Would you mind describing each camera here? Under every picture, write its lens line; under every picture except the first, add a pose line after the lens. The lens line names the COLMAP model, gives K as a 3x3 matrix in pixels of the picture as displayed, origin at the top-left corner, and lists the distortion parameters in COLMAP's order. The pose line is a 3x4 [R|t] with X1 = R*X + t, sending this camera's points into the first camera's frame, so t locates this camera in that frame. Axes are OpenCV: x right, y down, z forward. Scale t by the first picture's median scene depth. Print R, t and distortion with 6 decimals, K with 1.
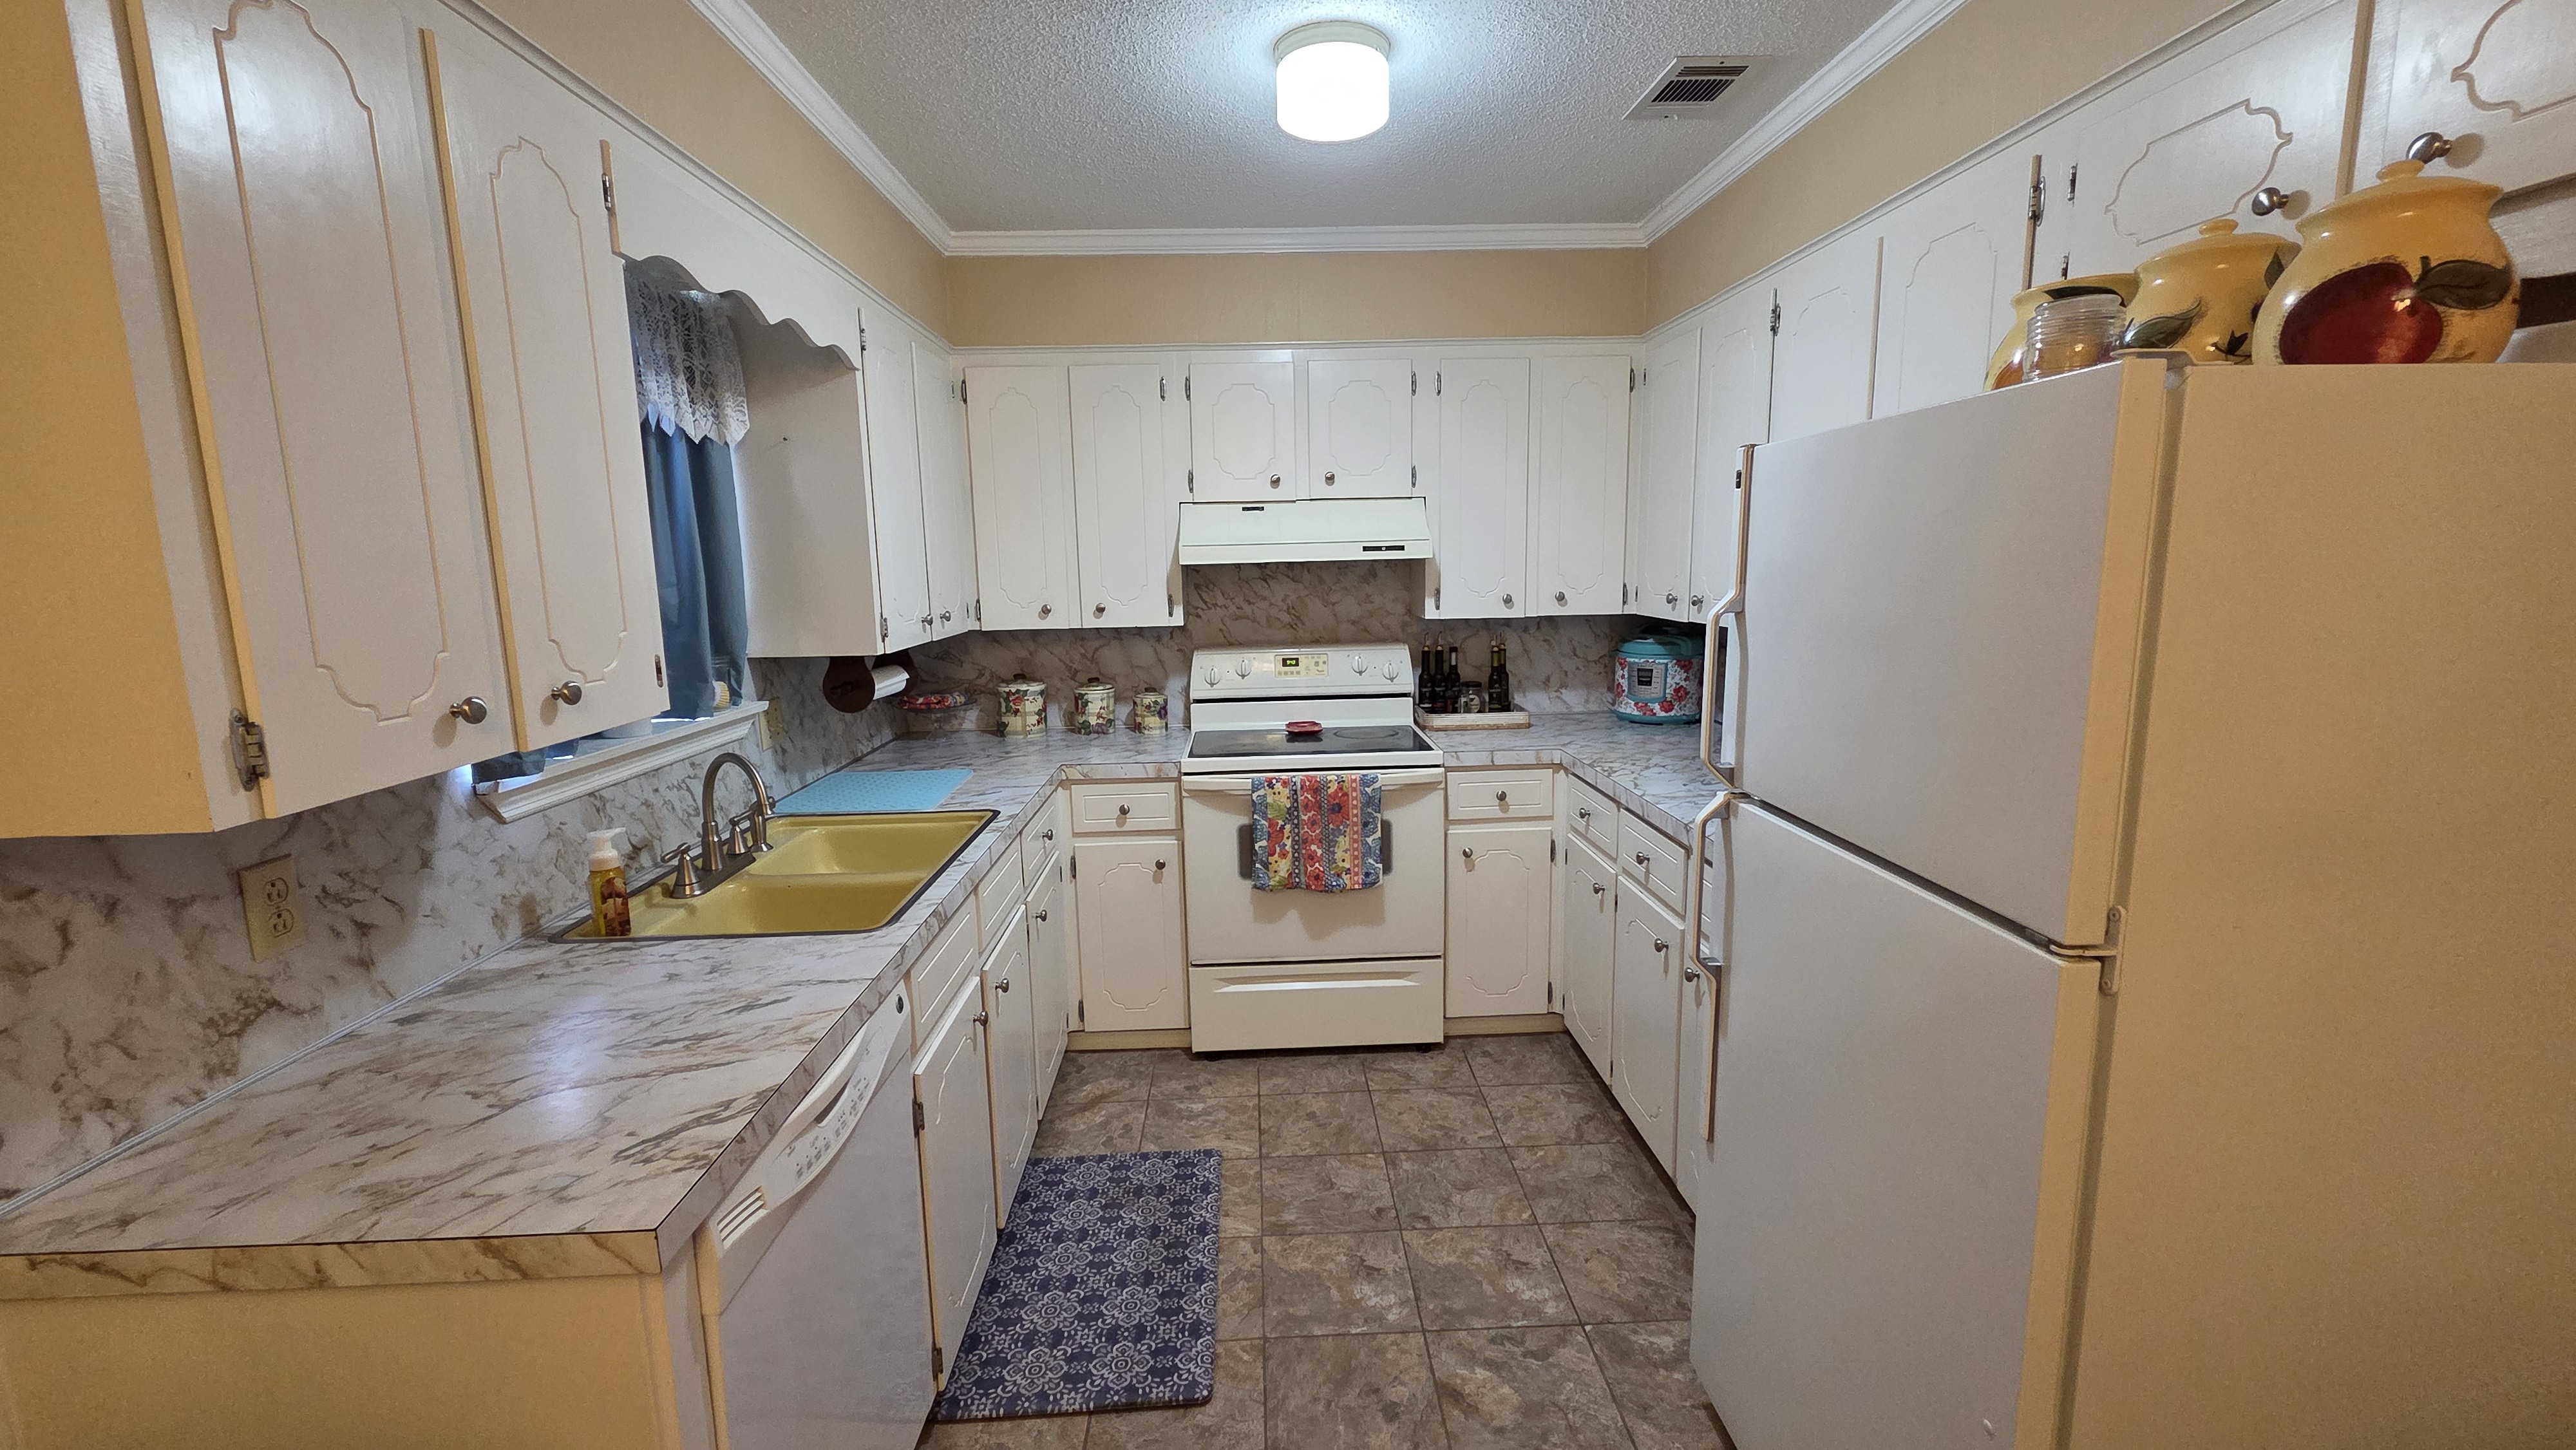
lens RADIAL K [[1067.4, 0, 1288.0], [0, 1067.4, 725.0], [0, 0, 1]] dist [-0.000655, -0.000092]
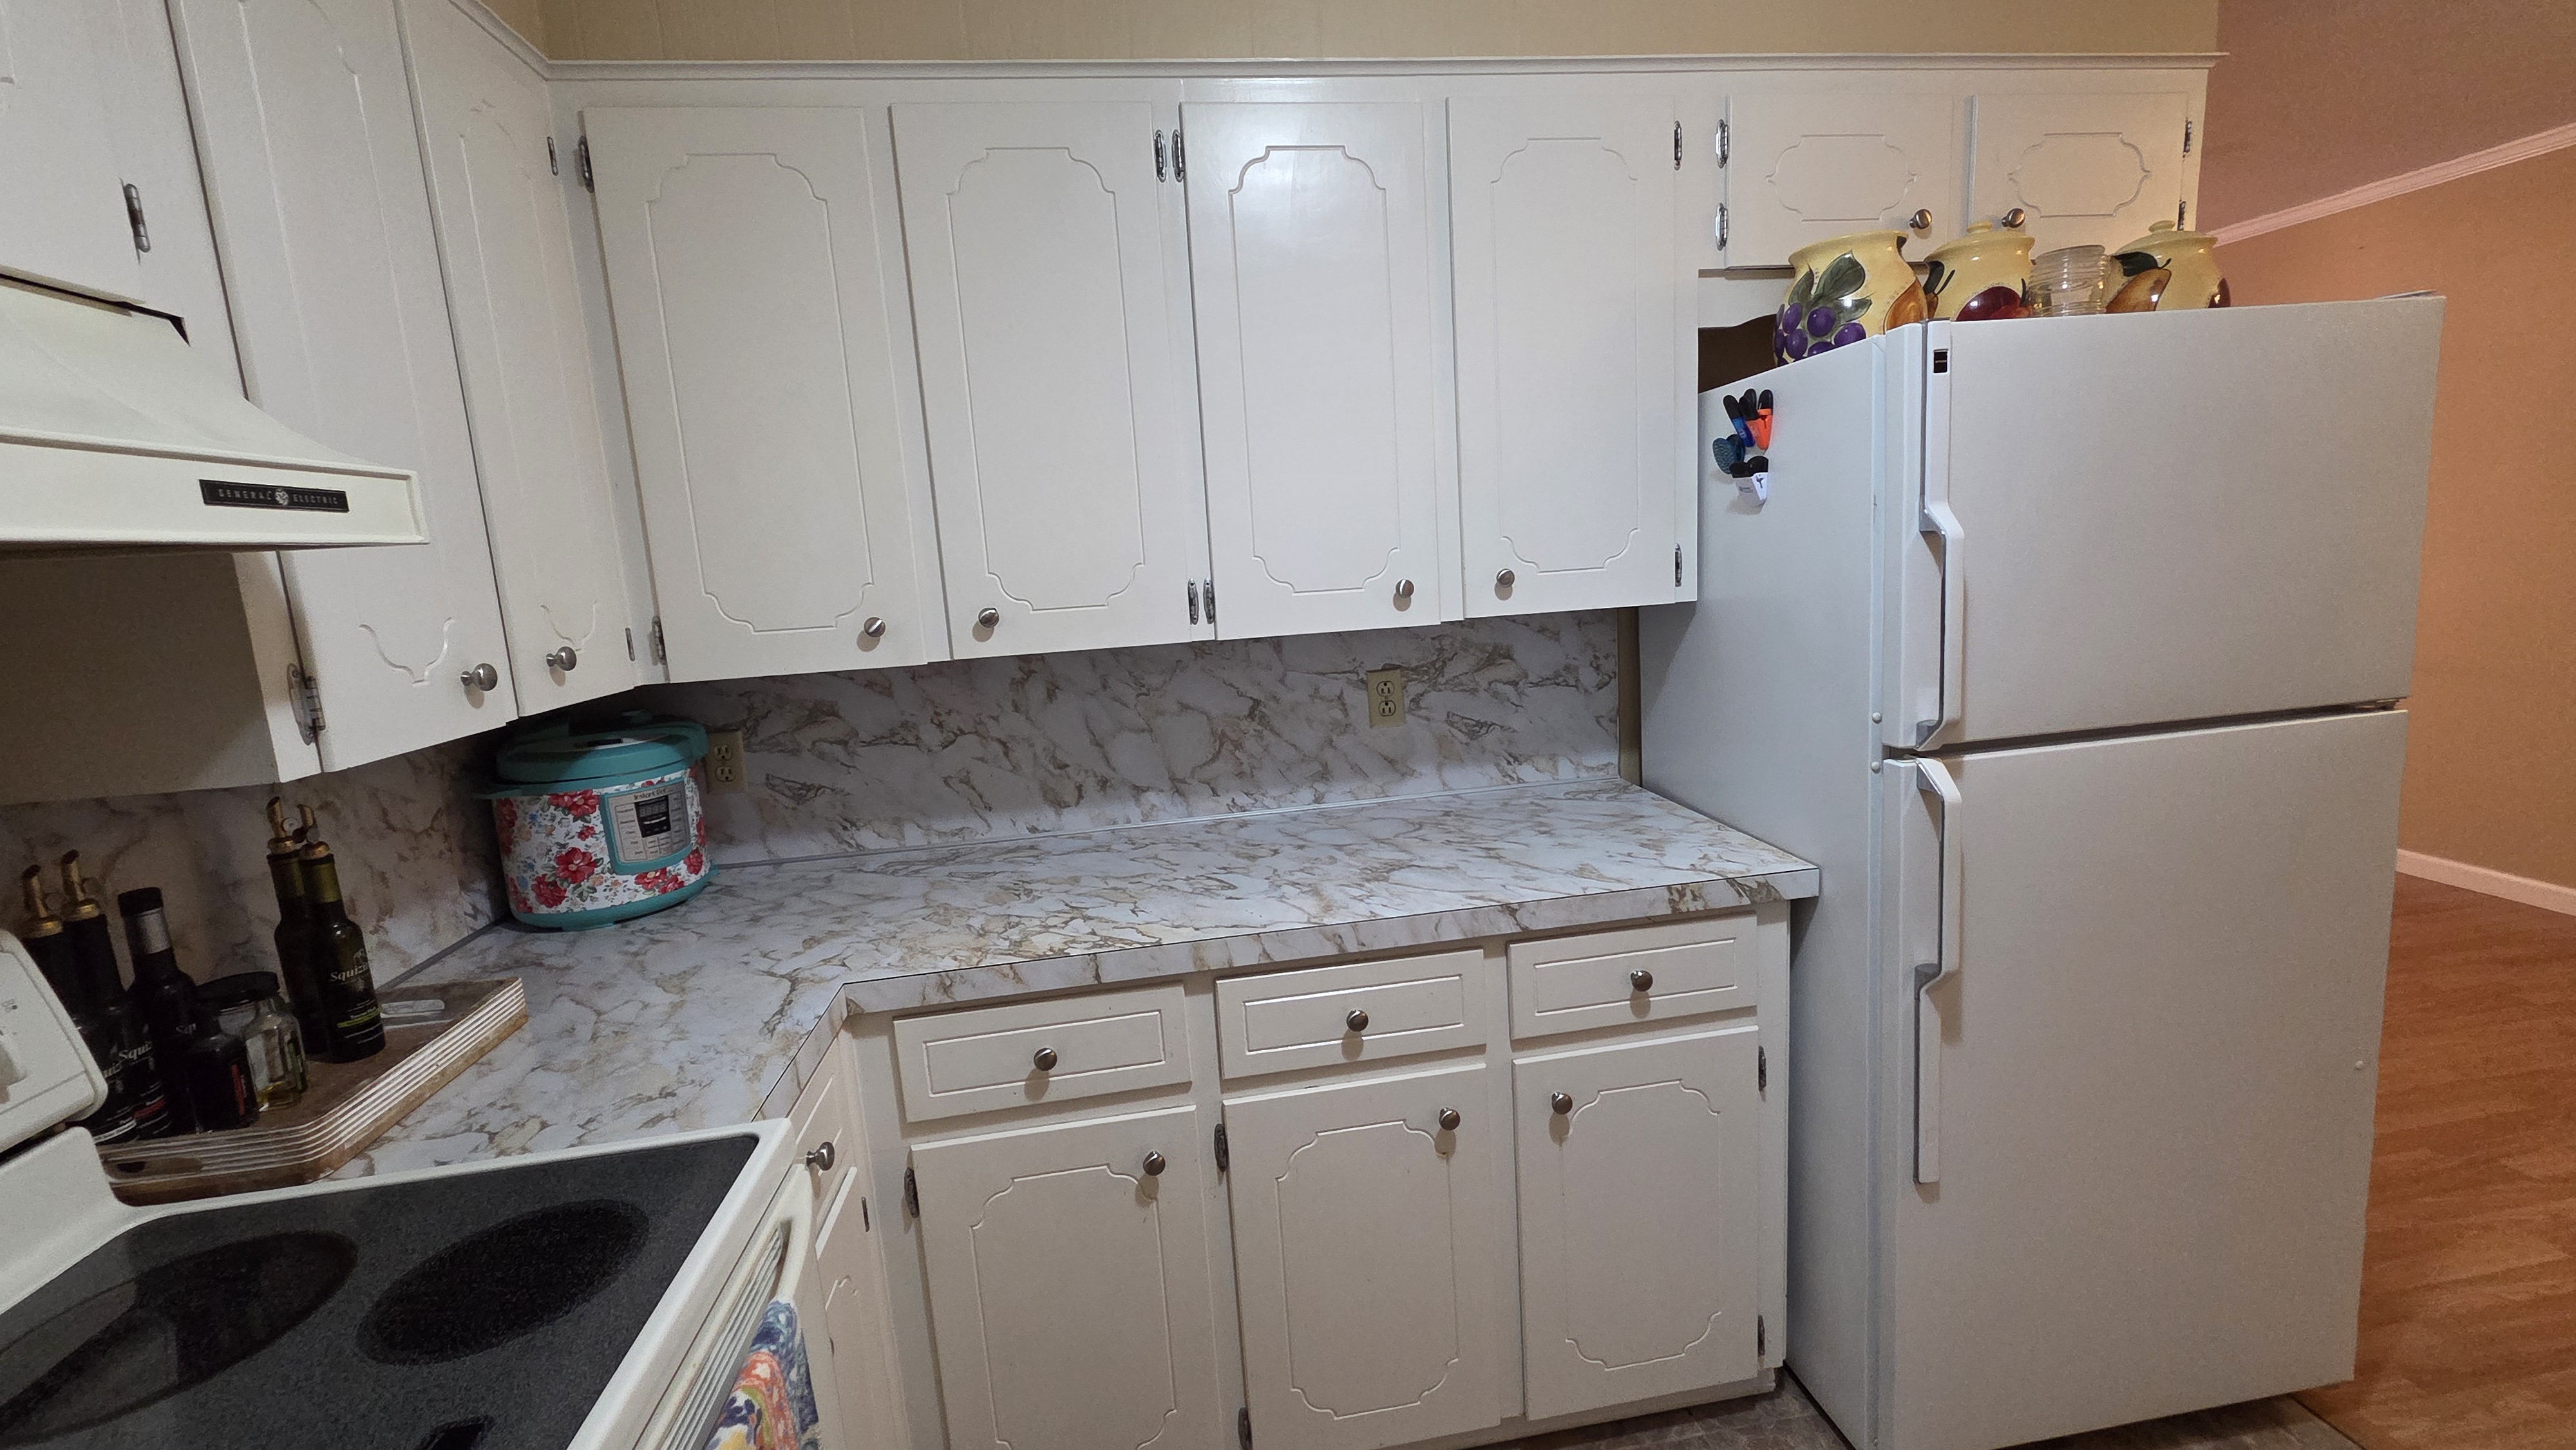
lens RADIAL K [[1040.1, 0, 1283.7], [0, 1040.1, 691.2], [0, 0, 1]] dist [0.000059, 0.000020]
pose [[-0.099775, -0.113382, 0.988529, -0.151765], [0.227371, 0.964602, 0.133587, -0.100054], [-0.968683, 0.238091, -0.070463, 0.773459]]
